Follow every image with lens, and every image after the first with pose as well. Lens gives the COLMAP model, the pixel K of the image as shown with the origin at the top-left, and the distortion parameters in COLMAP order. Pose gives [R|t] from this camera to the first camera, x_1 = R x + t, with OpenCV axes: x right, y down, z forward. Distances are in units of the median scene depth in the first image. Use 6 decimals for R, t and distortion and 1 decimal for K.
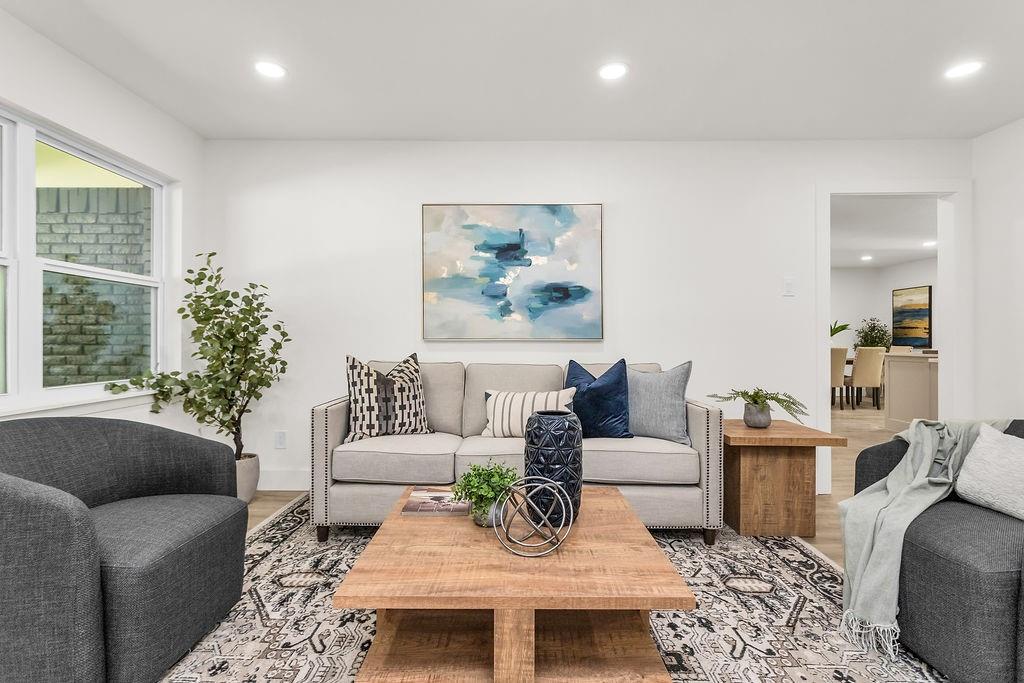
lens RADIAL K [[491.1, 0, 506.8], [0, 491.1, 336.1], [0, 0, 1]] dist [0.002131, 0.000684]
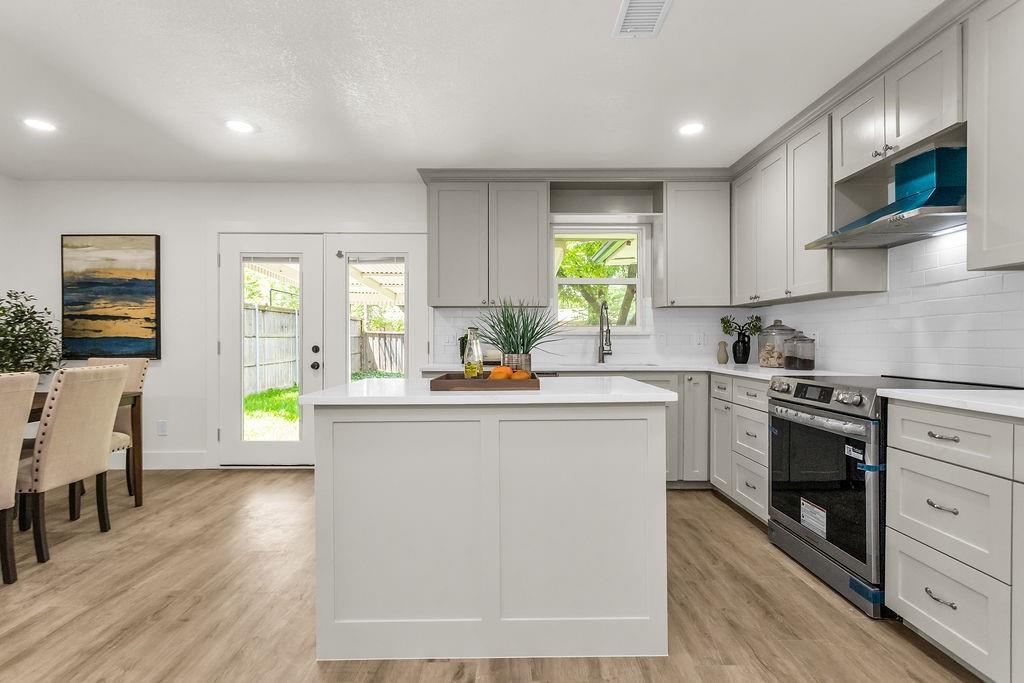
lens RADIAL K [[491.1, 0, 510.2], [0, 491.1, 338.6], [0, 0, 1]] dist [0.002131, 0.000684]
pose [[-0.015653, -0.005933, 0.999860, 0.350289], [-0.004057, 0.999975, 0.005870, -0.000876], [-0.999869, -0.003965, -0.015677, 0.645028]]
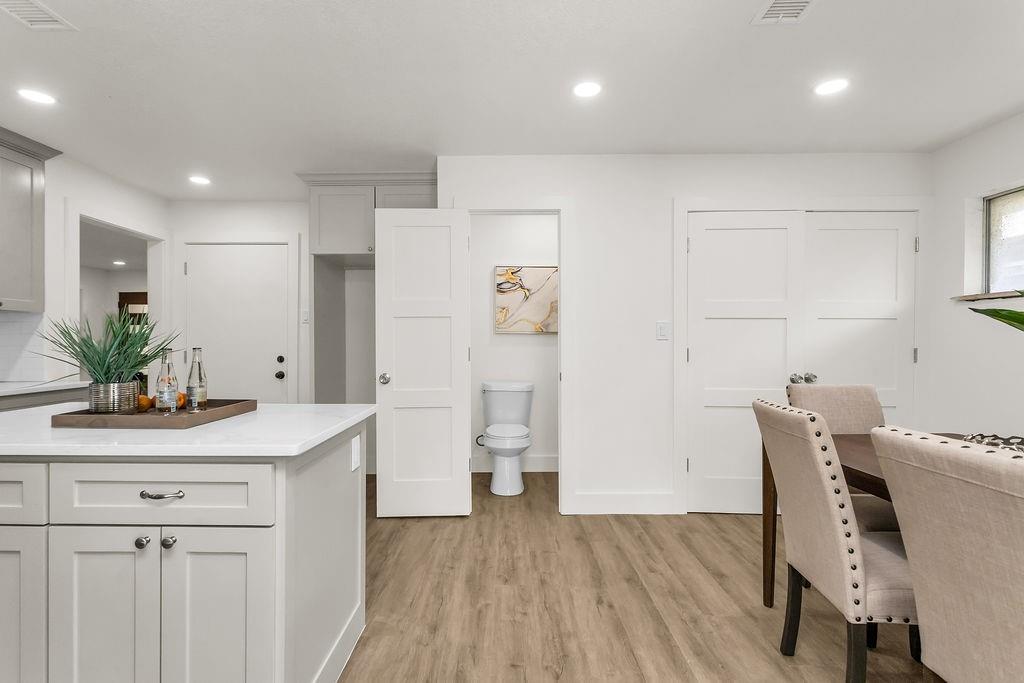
lens RADIAL K [[491.1, 0, 507.8], [0, 491.1, 346.6], [0, 0, 1]] dist [0.002131, 0.000684]
pose [[0.009245, 0.003051, -0.999953, 0.804512], [0.005024, 0.999983, 0.003098, -0.005190], [0.999945, -0.005053, 0.009230, 0.792646]]
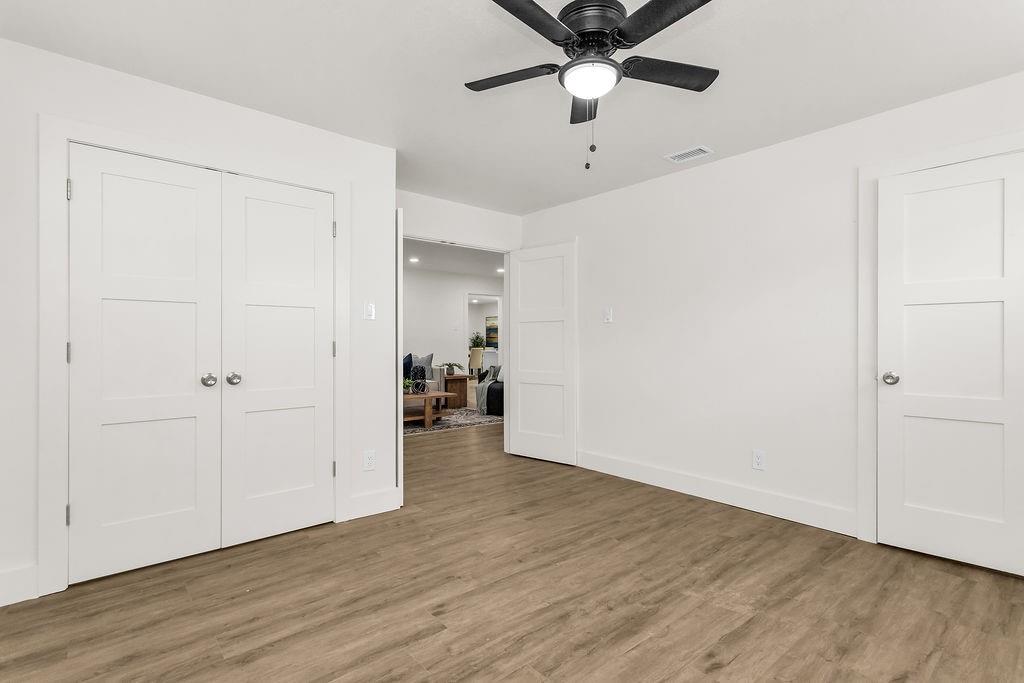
lens RADIAL K [[491.1, 0, 512.0], [0, 491.1, 343.2], [0, 0, 1]] dist [0.002131, 0.000684]
pose [[0.753565, -0.007452, 0.657331, -0.409320], [0.002230, 0.999959, 0.008780, -0.011965], [-0.657370, -0.005151, 0.753550, -0.524659]]
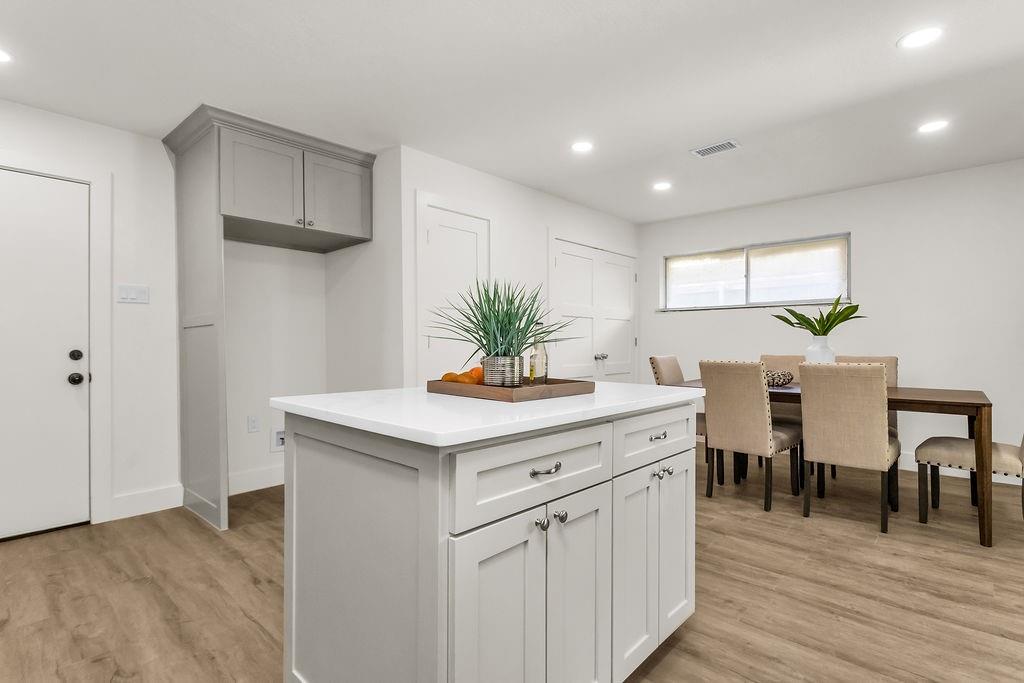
lens RADIAL K [[491.1, 0, 512.6], [0, 491.1, 338.8], [0, 0, 1]] dist [0.002131, 0.000684]
pose [[0.742955, -0.011800, -0.669237, 0.737713], [0.010342, 0.999928, -0.006150, 0.003042], [0.669262, -0.002352, 0.743023, 0.498389]]
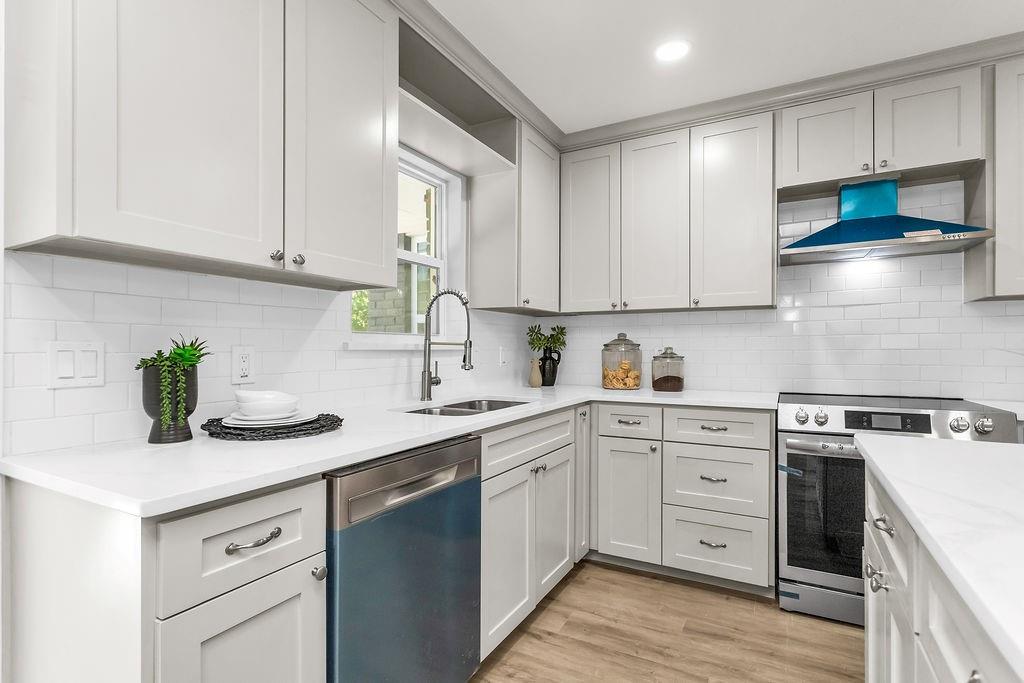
lens RADIAL K [[491.1, 0, 507.9], [0, 491.1, 349.2], [0, 0, 1]] dist [0.002131, 0.000684]
pose [[-0.878234, -0.007096, 0.478179, 0.672598], [-0.008488, 0.999964, -0.000749, -0.002745], [-0.478156, -0.004717, -0.878262, 0.766521]]
